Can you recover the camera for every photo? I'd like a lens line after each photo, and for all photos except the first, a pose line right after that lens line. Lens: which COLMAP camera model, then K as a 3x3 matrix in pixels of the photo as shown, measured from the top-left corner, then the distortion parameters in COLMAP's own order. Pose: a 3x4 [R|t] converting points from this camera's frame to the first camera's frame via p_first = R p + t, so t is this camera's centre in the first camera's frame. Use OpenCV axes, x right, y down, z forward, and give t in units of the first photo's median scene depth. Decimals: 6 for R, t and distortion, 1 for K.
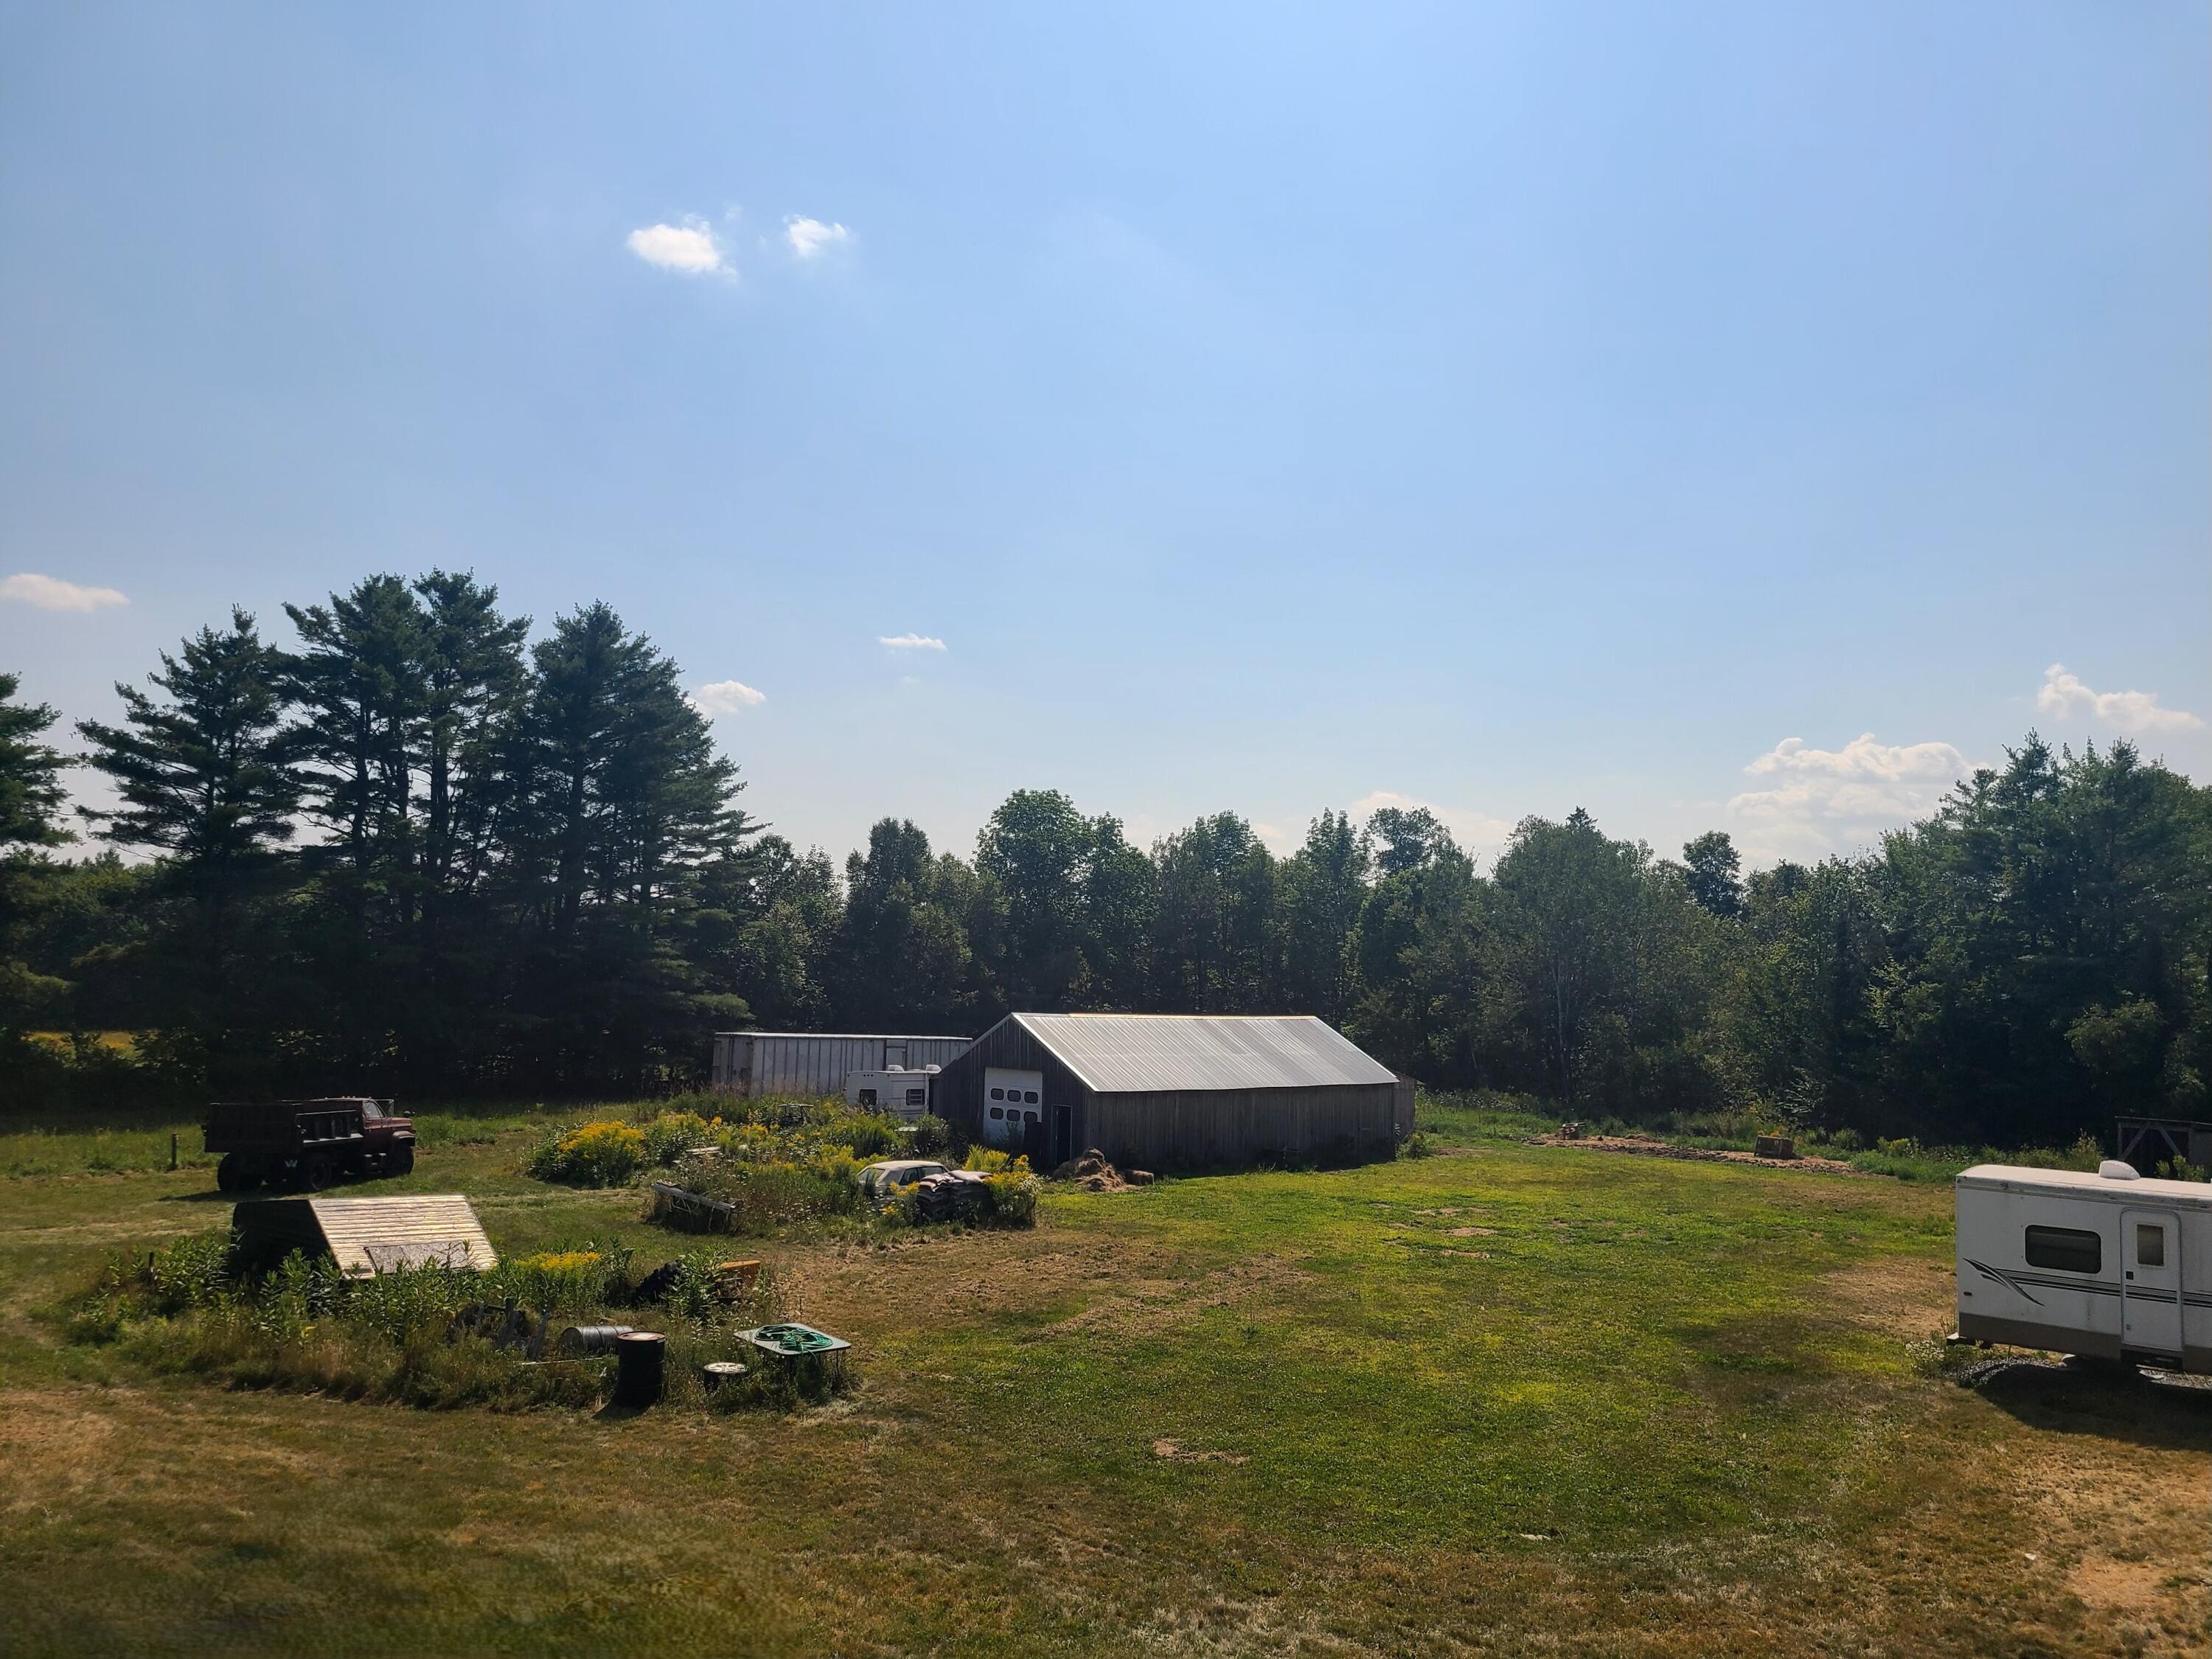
lens RADIAL K [[1652.4, 0, 1101.9], [0, 1652.4, 855.7], [0, 0, 1]] dist [0.035214, -0.035814]
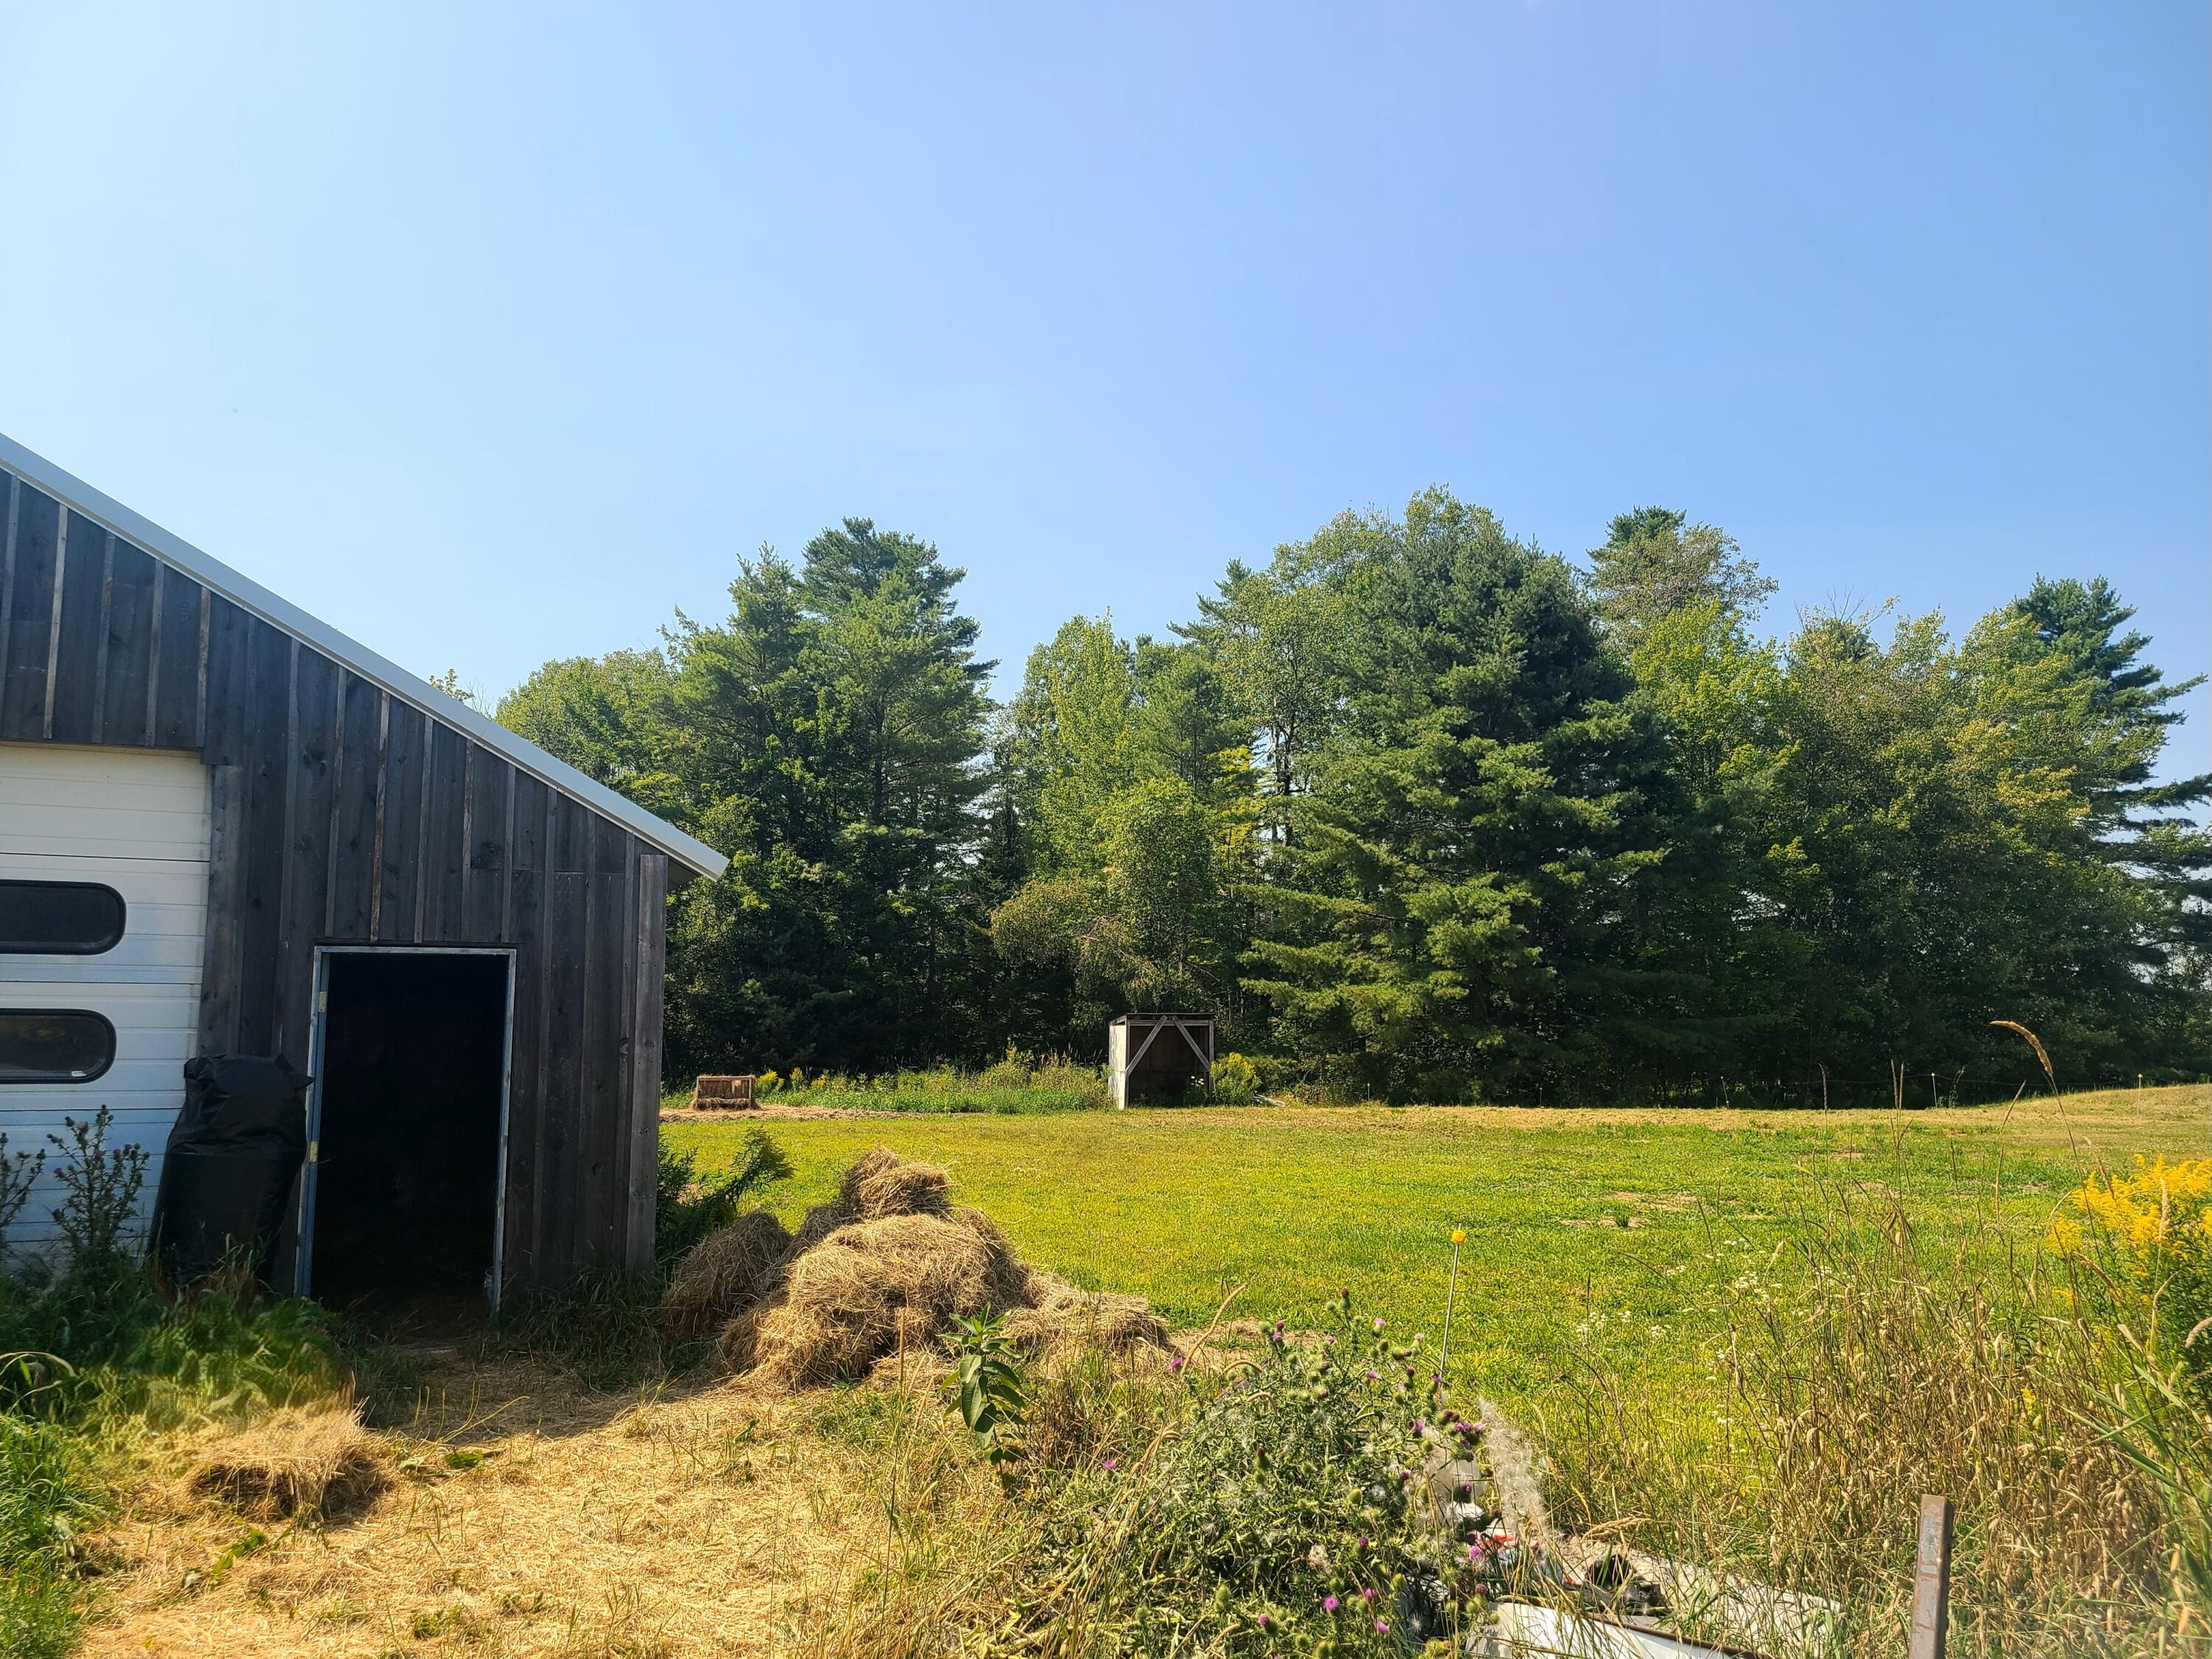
lens RADIAL K [[1642.5, 0, 1096.0], [0, 1642.5, 834.5], [0, 0, 1]] dist [0.056803, -0.050820]
pose [[0.297701, 0.089931, 0.950414, -0.100366], [-0.072678, 0.994799, -0.071366, 0.087630], [-0.951889, -0.047828, 0.302689, 0.529175]]
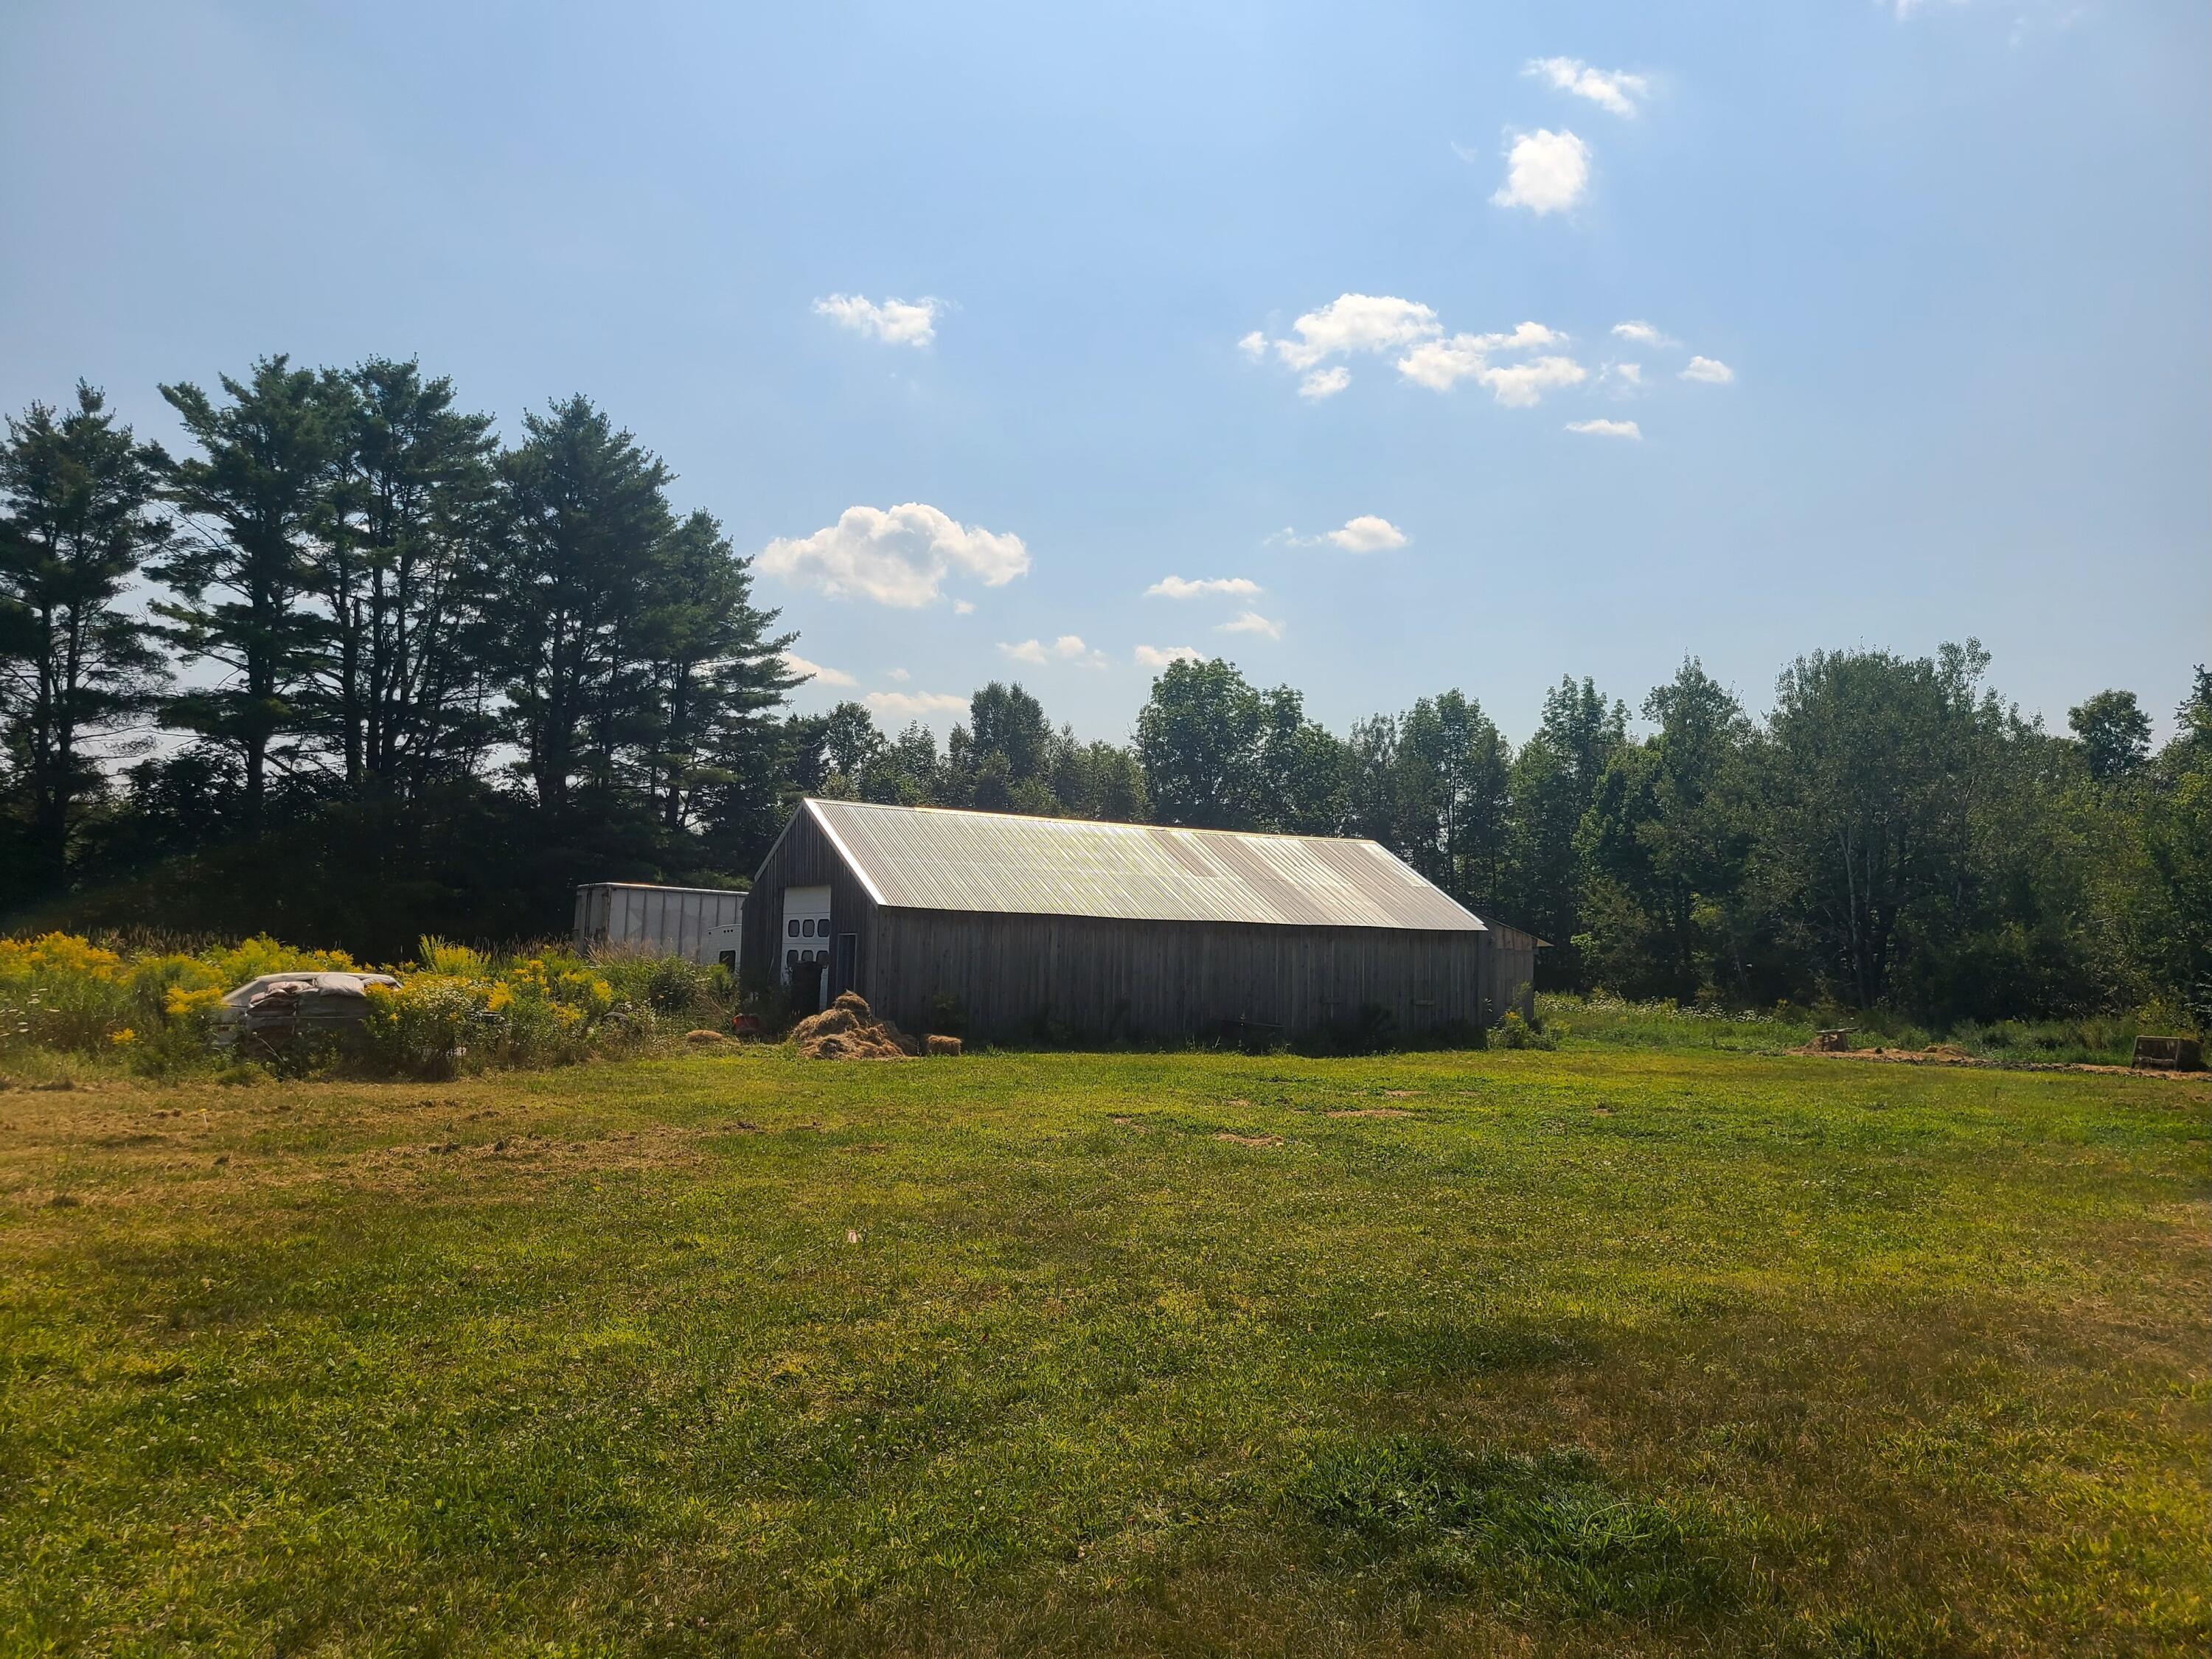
lens RADIAL K [[1642.5, 0, 1096.0], [0, 1642.5, 834.5], [0, 0, 1]] dist [0.056803, -0.050820]
pose [[0.977511, -0.014575, -0.210378, 0.117025], [0.014326, 0.999894, -0.002706, 0.070204], [0.210395, -0.000369, 0.977616, 0.253604]]
